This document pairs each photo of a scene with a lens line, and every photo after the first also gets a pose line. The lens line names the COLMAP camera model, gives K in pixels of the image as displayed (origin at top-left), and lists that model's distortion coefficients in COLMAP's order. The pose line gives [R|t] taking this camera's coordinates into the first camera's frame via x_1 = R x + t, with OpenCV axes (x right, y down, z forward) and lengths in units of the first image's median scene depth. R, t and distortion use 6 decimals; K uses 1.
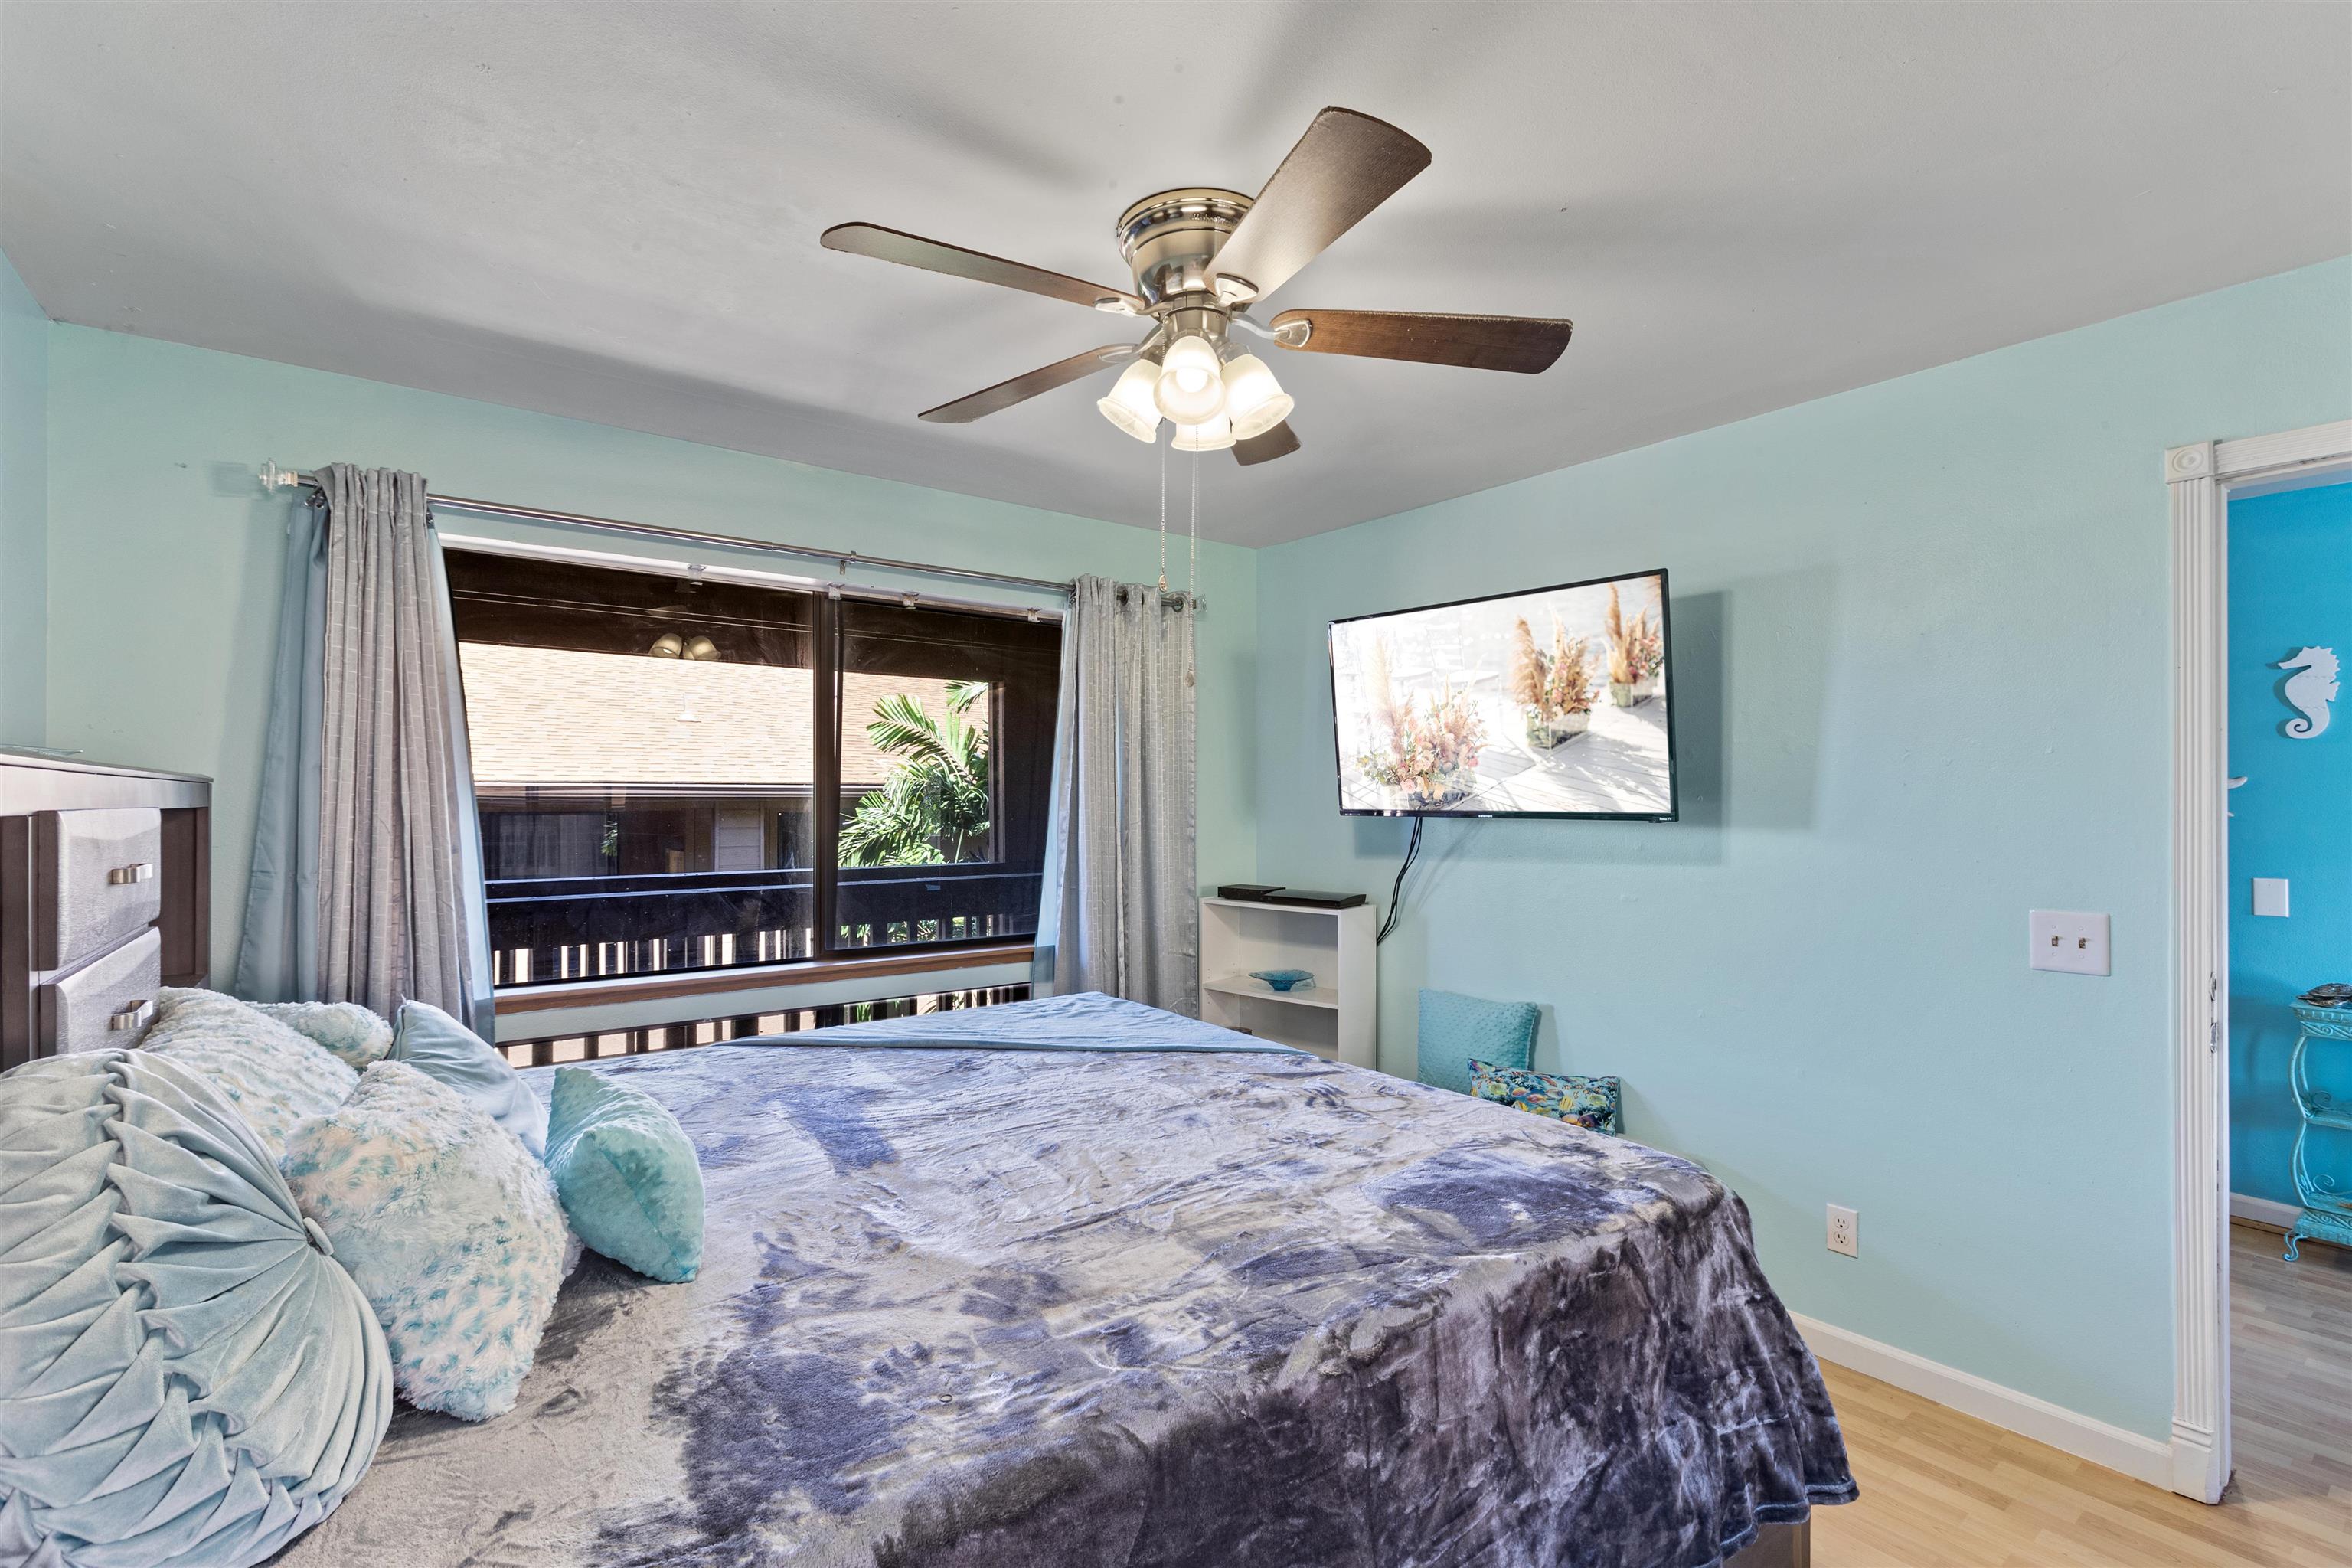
lens RADIAL K [[1079.4, 0, 1195.9], [0, 1079.4, 788.8], [0, 0, 1]] dist [0.018919, -0.000071]
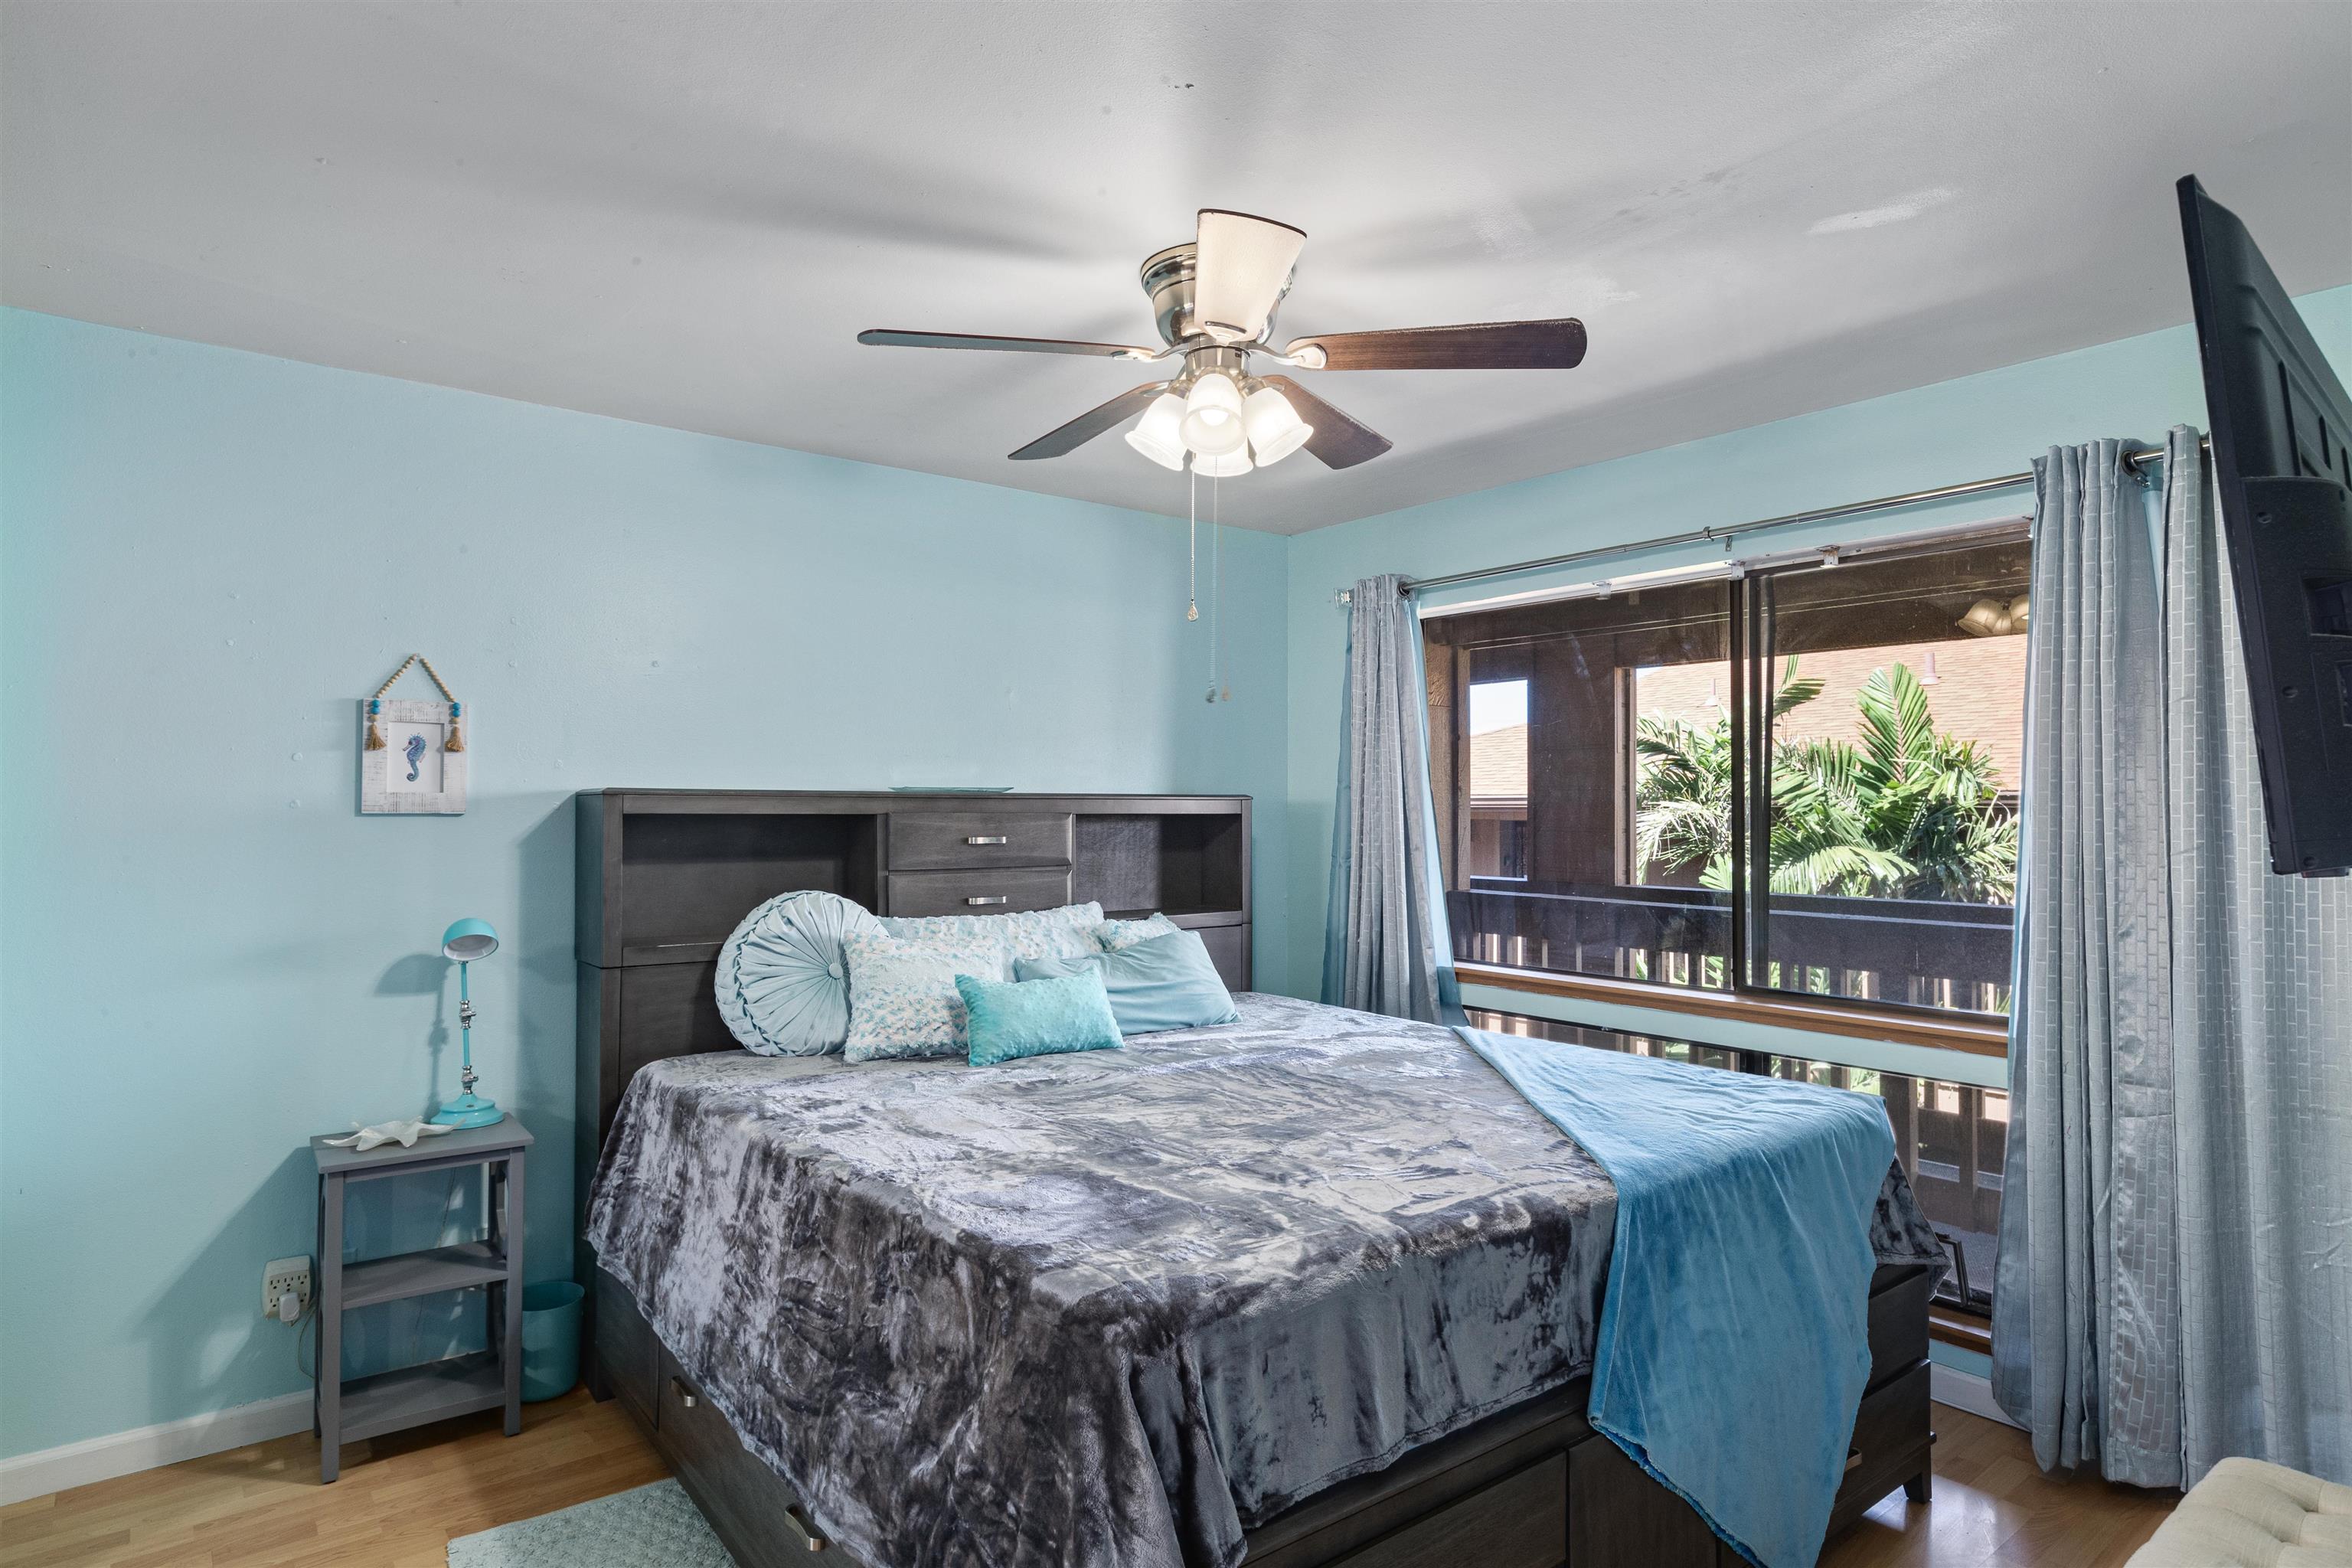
lens RADIAL K [[1289.6, 0, 1176.0], [0, 1289.6, 784.0], [0, 0, 1]] dist [-0.001613, -0.000200]
pose [[0.021559, -0.021665, -0.999533, 0.695272], [0.001917, 0.999764, -0.021629, 0.009880], [0.999766, -0.001450, 0.021595, 0.536165]]
